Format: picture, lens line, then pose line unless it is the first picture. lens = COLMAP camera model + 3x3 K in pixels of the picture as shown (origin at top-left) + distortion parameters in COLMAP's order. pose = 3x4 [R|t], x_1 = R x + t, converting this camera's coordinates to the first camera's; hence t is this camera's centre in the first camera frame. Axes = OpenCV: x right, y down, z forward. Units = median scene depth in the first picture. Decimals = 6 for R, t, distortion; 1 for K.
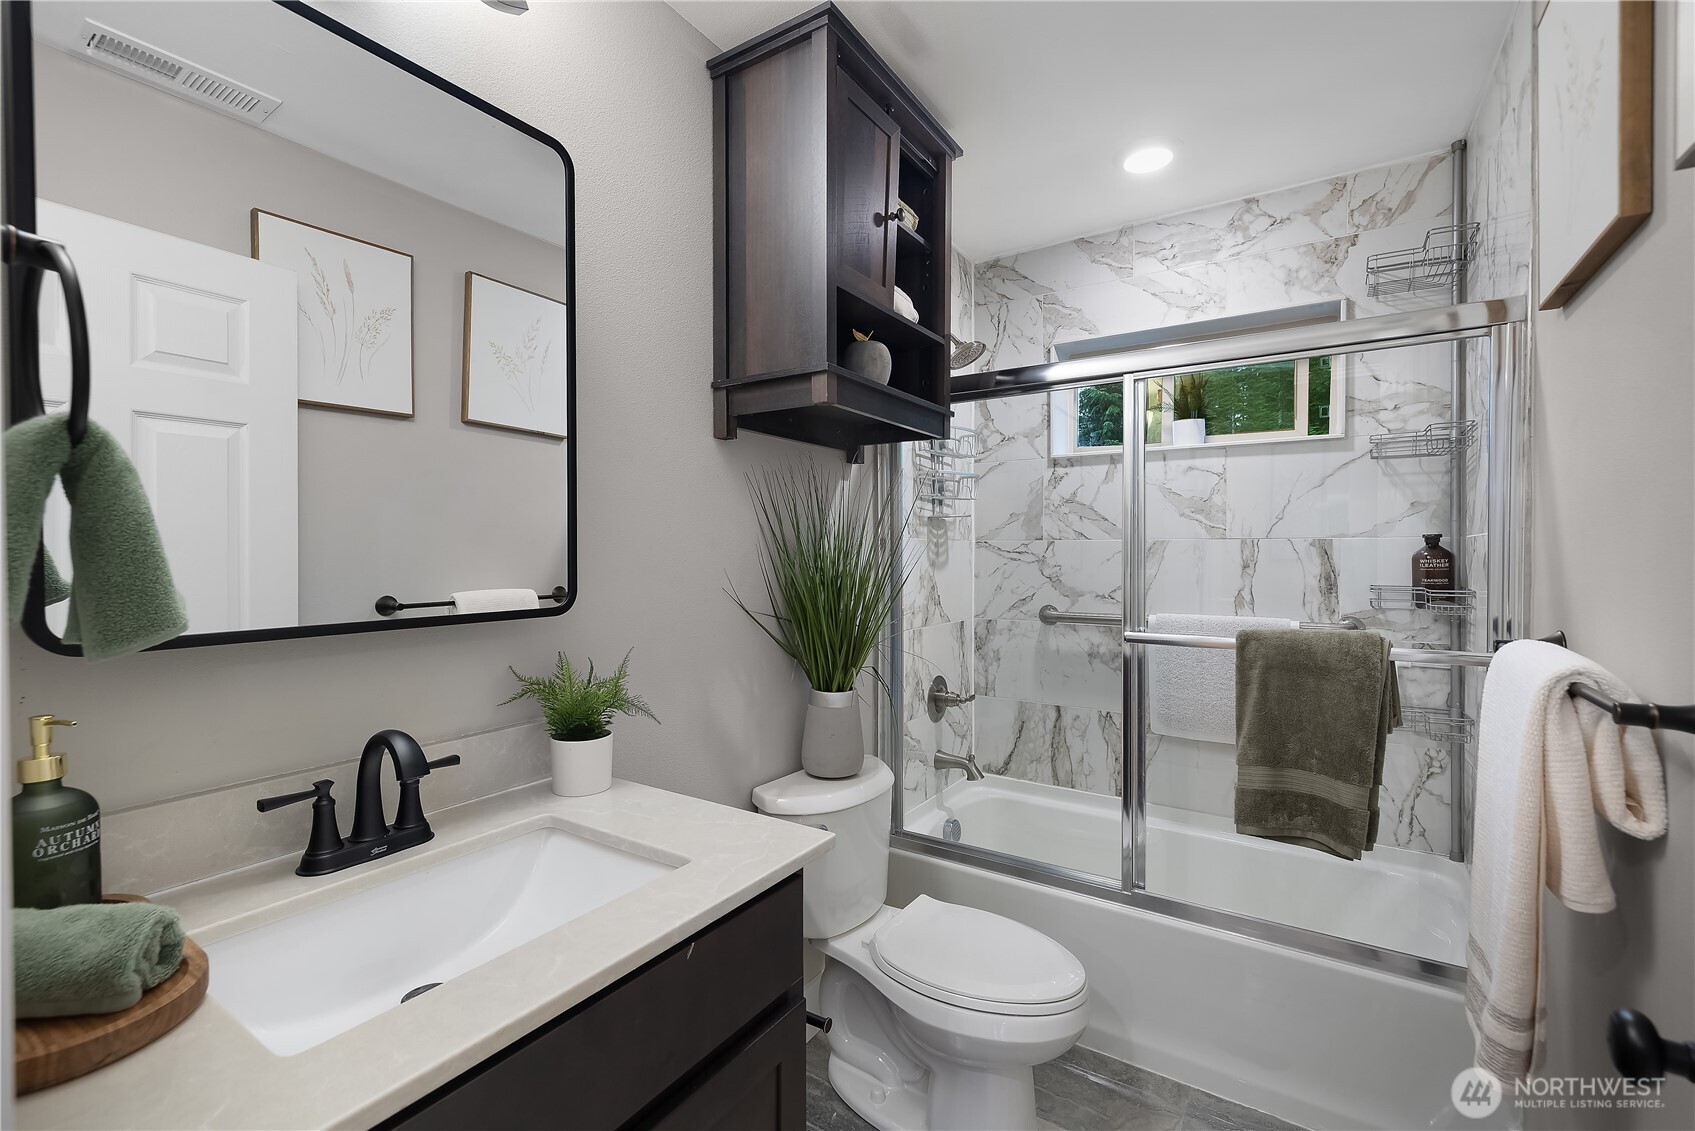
lens RADIAL K [[730.2, 0, 842.0], [0, 730.2, 562.4], [0, 0, 1]] dist [0.003623, -0.000488]
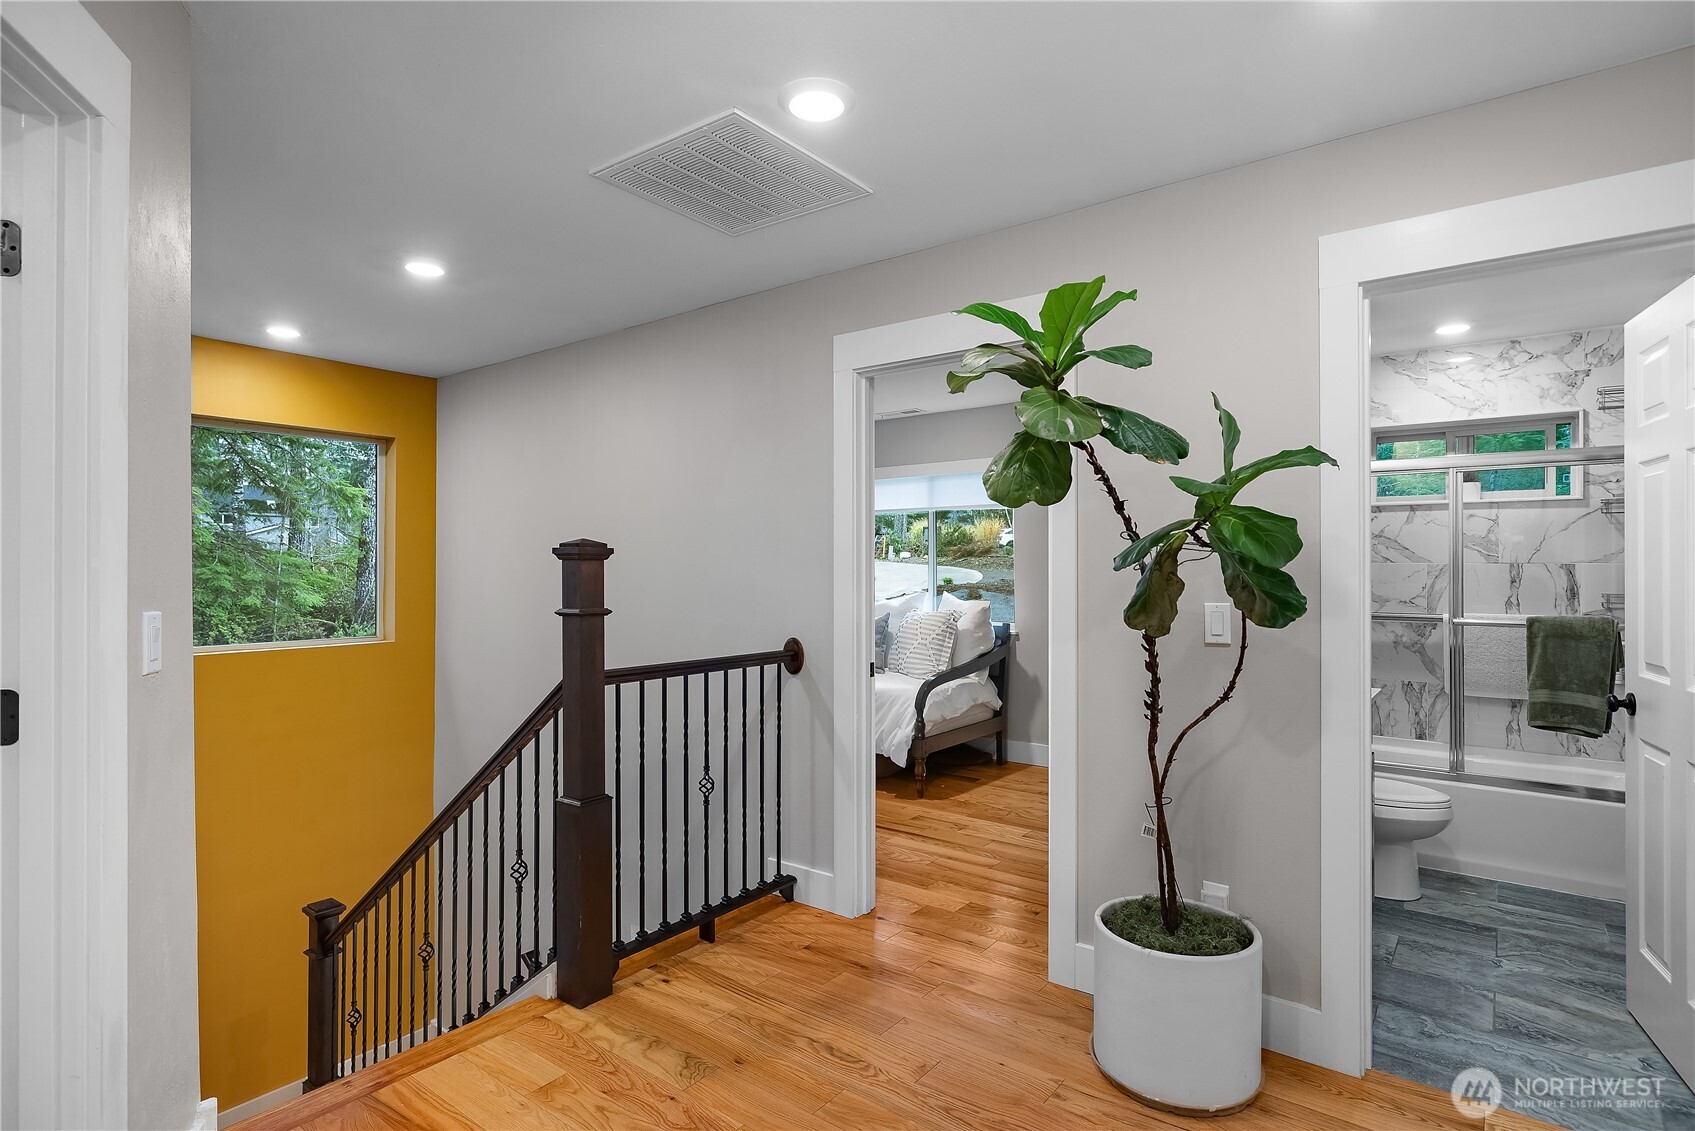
lens RADIAL K [[874.3, 0, 841.6], [0, 874.3, 563.5], [0, 0, 1]] dist [-0.000583, 0.000993]
pose [[0.997315, 0.000415, -0.073224, -0.749221], [-0.001519, 0.999886, -0.015017, -0.002490], [0.073210, 0.015088, 0.997202, -0.968092]]
